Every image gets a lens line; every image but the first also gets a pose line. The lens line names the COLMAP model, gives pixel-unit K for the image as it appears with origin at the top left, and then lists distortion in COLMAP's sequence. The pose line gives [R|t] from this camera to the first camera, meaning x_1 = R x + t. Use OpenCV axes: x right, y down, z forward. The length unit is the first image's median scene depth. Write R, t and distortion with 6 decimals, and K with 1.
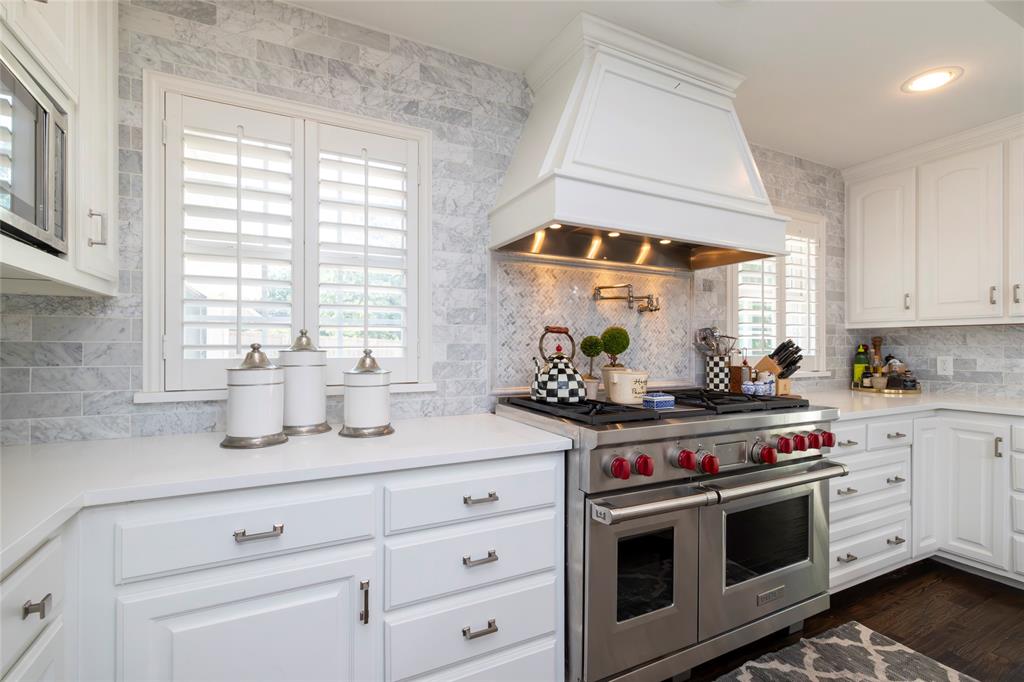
lens RADIAL K [[466.6, 0, 511.5], [0, 466.6, 342.7], [0, 0, 1]] dist [0.001123, 0.001081]
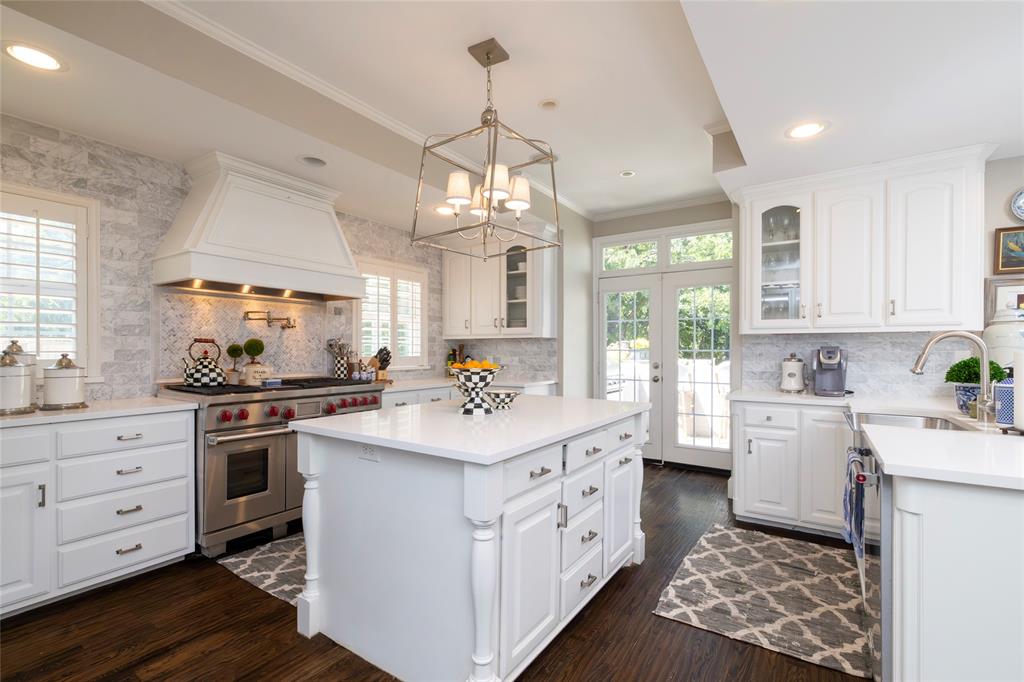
lens RADIAL K [[466.6, 0, 511.5], [0, 466.6, 350.0], [0, 0, 1]] dist [0.001123, 0.001081]
pose [[0.872505, -0.001748, 0.488603, 0.222541], [-0.002943, 0.999957, 0.008833, -0.012255], [-0.488597, -0.009145, 0.872462, -0.842992]]
